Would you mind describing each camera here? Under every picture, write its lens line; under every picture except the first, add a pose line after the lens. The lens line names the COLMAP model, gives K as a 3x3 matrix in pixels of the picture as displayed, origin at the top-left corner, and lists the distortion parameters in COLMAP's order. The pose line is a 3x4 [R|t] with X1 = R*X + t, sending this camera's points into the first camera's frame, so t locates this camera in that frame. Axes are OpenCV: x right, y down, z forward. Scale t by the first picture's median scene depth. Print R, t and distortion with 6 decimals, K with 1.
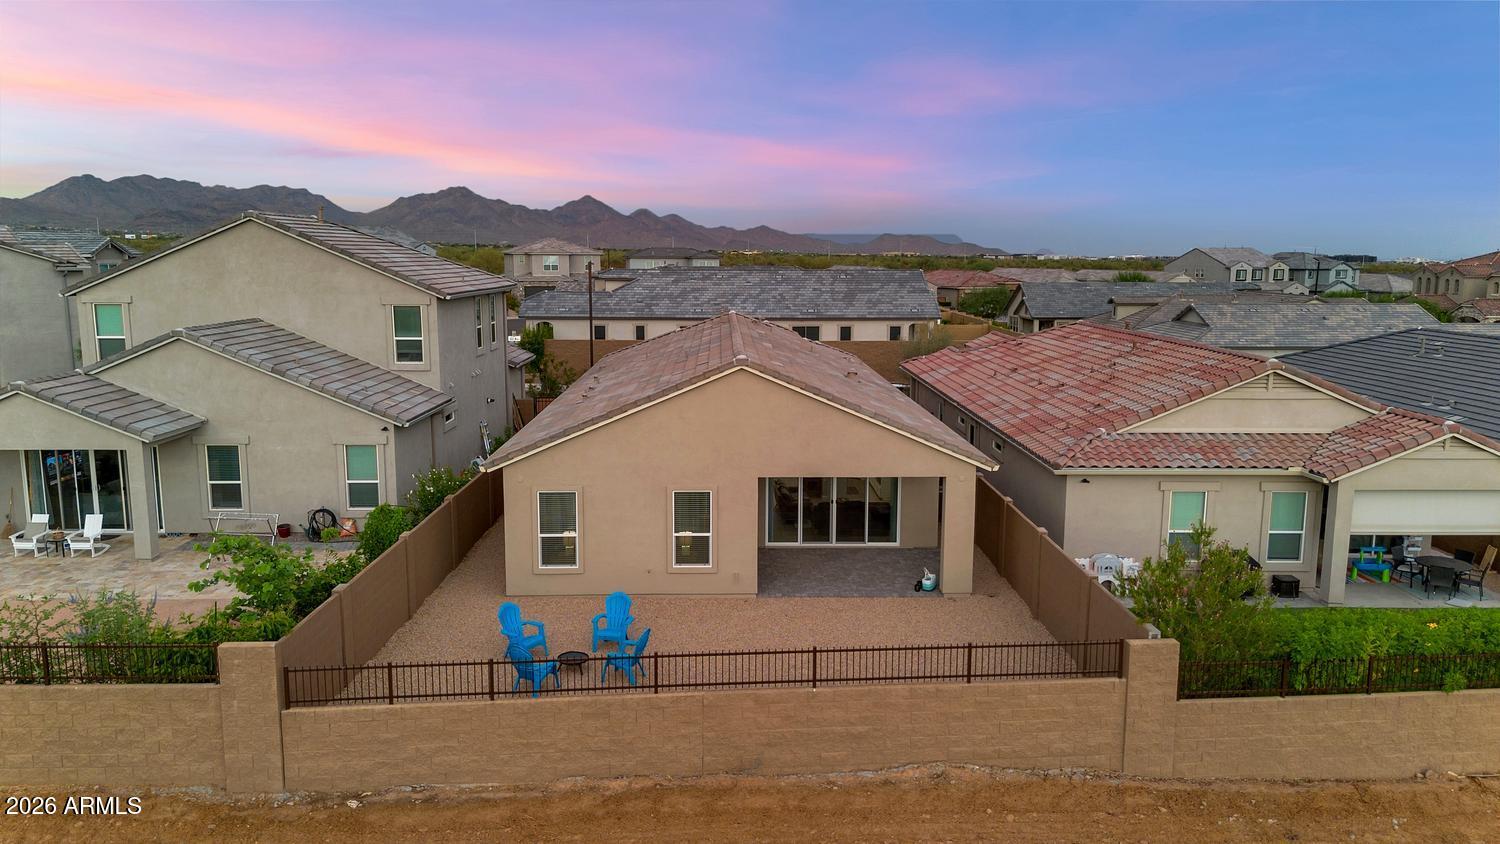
lens RADIAL K [[1061.7, 0, 750.0], [0, 1061.7, 422.0], [0, 0, 1]] dist [0.089412, -0.100328]
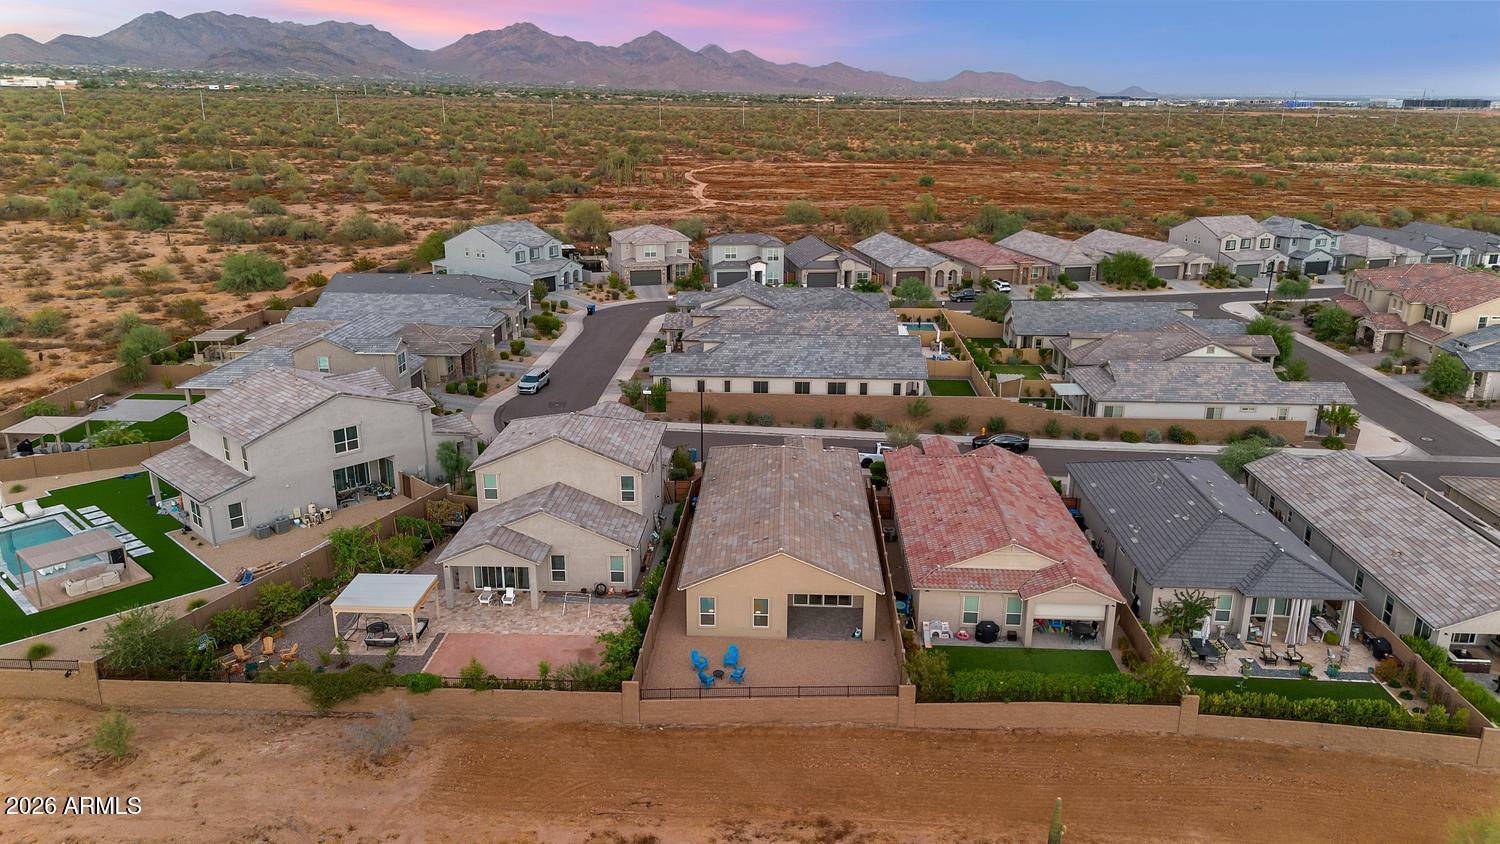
lens RADIAL K [[1058.4, 0, 750.0], [0, 1058.4, 422.0], [0, 0, 1]] dist [0.094835, -0.102673]
pose [[0.997911, 0.018909, -0.061775, 0.023390], [-0.009869, 0.989601, 0.143500, -0.250858], [0.063846, -0.142591, 0.987720, -0.499917]]
